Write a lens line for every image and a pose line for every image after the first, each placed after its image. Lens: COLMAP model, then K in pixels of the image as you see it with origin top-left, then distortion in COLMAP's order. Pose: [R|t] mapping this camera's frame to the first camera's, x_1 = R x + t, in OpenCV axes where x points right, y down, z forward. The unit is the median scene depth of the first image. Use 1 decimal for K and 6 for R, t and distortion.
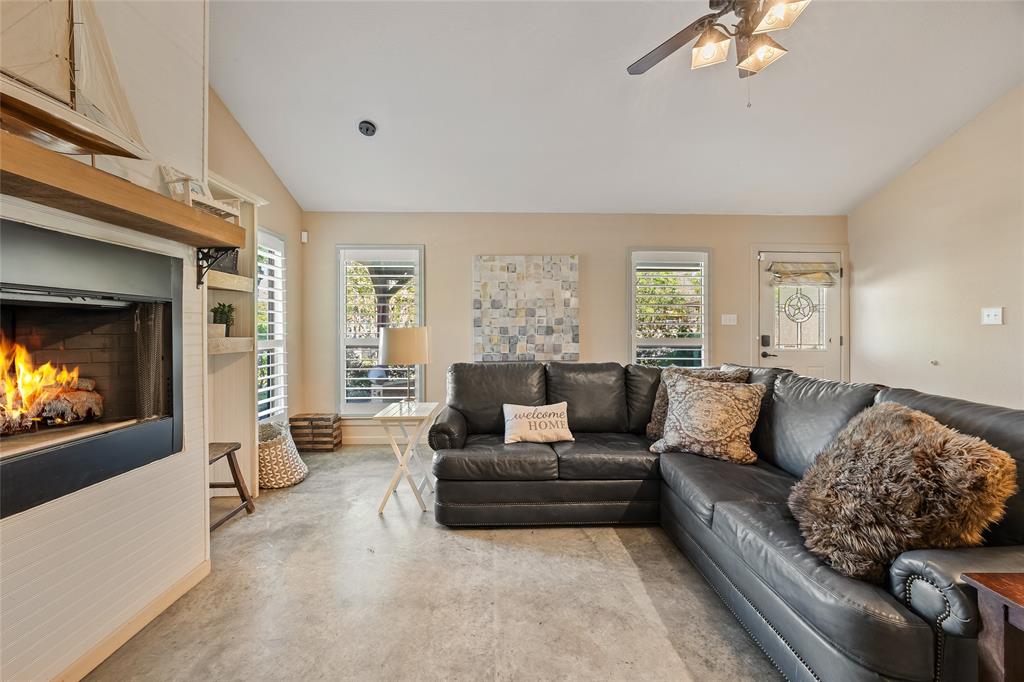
lens RADIAL K [[406.6, 0, 510.7], [0, 406.6, 323.4], [0, 0, 1]] dist [0.008640, 0.000895]
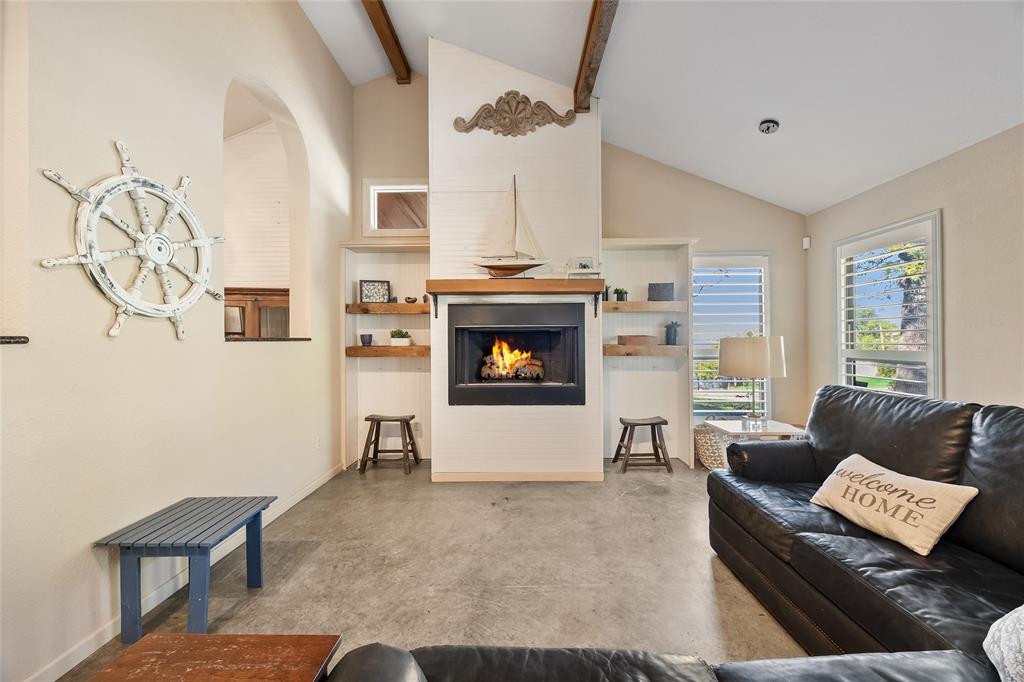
lens RADIAL K [[406.6, 0, 516.8], [0, 406.6, 341.6], [0, 0, 1]] dist [0.008640, 0.000895]
pose [[-0.041898, 0.006975, -0.999098, 0.688649], [0.021183, 0.999757, 0.006091, 0.000815], [0.998897, -0.020909, -0.042036, 0.500871]]
